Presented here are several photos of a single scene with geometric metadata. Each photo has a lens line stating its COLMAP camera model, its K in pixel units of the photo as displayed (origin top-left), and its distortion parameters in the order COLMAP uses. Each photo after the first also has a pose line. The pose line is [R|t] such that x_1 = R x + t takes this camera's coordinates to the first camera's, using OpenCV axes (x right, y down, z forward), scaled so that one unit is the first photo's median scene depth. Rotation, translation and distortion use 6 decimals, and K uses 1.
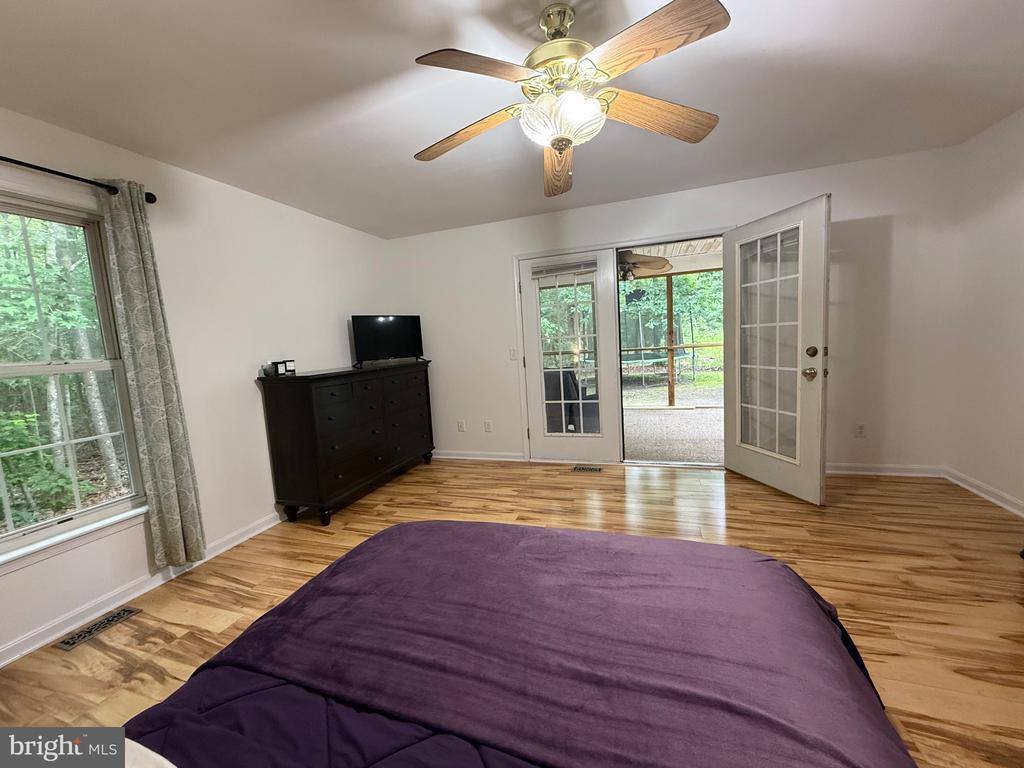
lens RADIAL K [[408.2, 0, 511.0], [0, 408.2, 384.0], [0, 0, 1]] dist [0.000228, -0.000236]
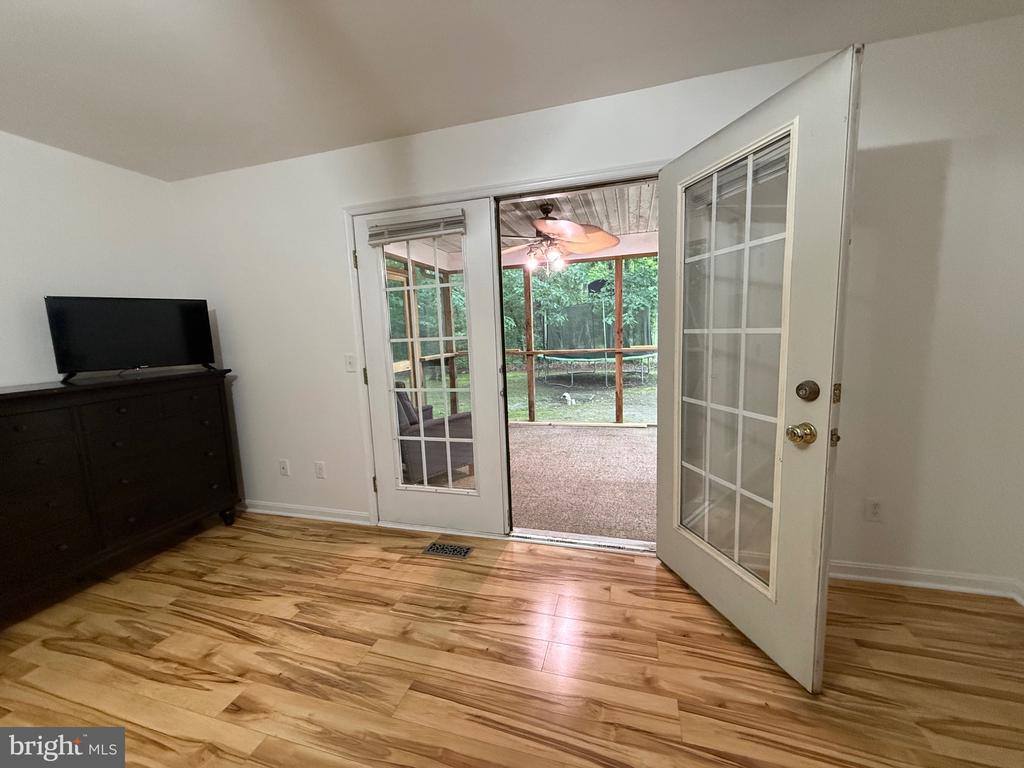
lens RADIAL K [[408.2, 0, 511.0], [0, 408.2, 384.0], [0, 0, 1]] dist [0.000228, -0.000236]
pose [[0.998724, 0.016439, 0.047742, 0.281158], [-0.017488, 0.999613, 0.021644, -0.071814], [-0.047368, -0.022452, 0.998625, 0.414480]]
